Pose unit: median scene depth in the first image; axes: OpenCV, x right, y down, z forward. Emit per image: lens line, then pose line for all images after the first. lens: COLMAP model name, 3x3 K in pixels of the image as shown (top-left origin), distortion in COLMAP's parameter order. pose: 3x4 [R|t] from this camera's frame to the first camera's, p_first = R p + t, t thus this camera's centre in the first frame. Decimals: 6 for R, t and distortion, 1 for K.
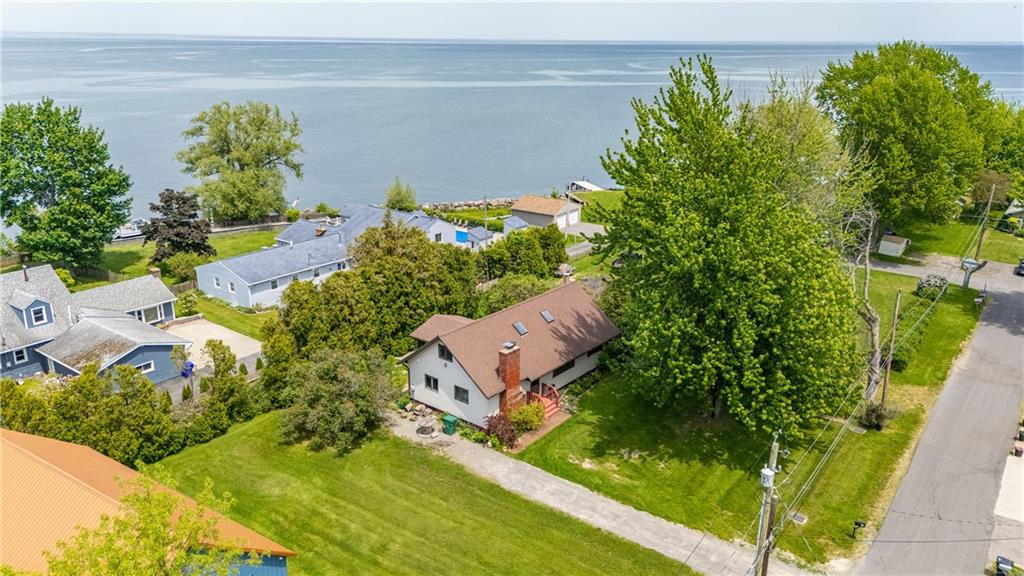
lens RADIAL K [[749.3, 0, 512.0], [0, 749.3, 288.0], [0, 0, 1]] dist [0.081042, -0.080725]
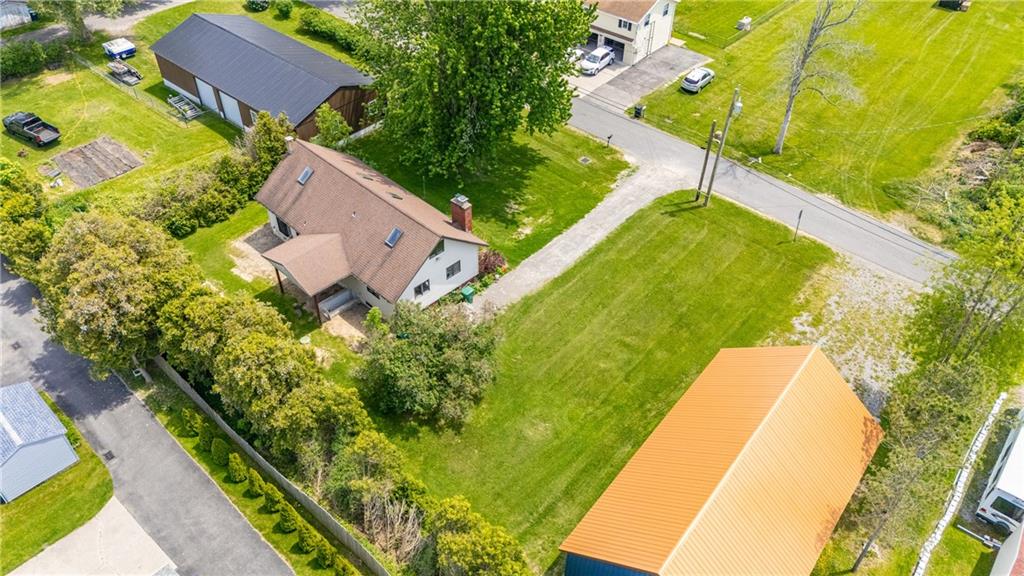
lens RADIAL K [[749.3, 0, 512.0], [0, 749.3, 288.0], [0, 0, 1]] dist [0.081042, -0.080725]
pose [[0.090418, -0.674636, 0.732592, -0.788570], [0.292337, 0.721179, 0.628044, -0.437159], [-0.952031, 0.157377, 0.262429, 0.633106]]
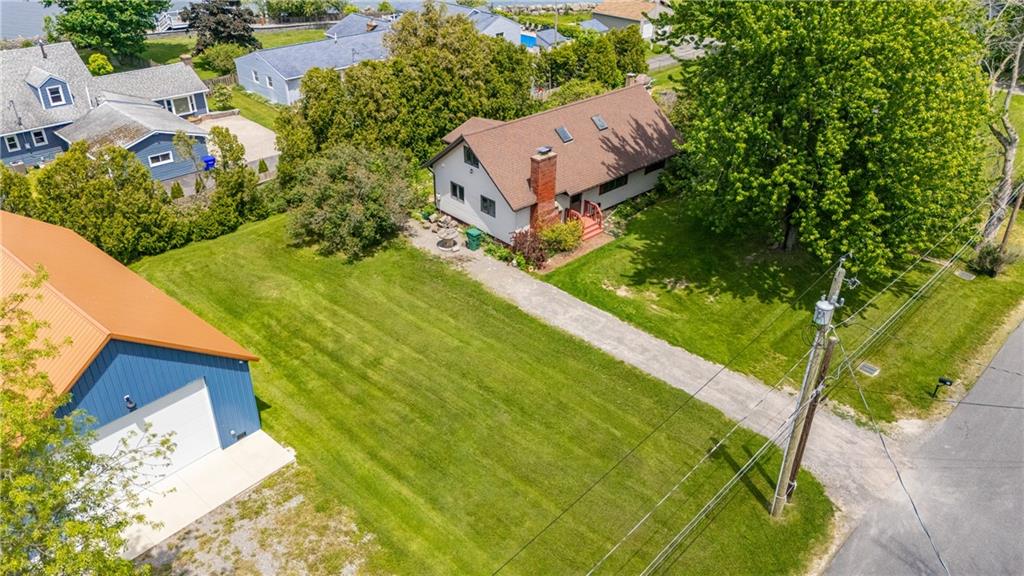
lens RADIAL K [[749.3, 0, 512.0], [0, 749.3, 288.0], [0, 0, 1]] dist [0.081042, -0.080725]
pose [[0.990767, 0.070904, -0.115561, 0.065127], [-0.044502, 0.975199, 0.216809, 0.042960], [0.128067, -0.209664, 0.969350, 0.131080]]
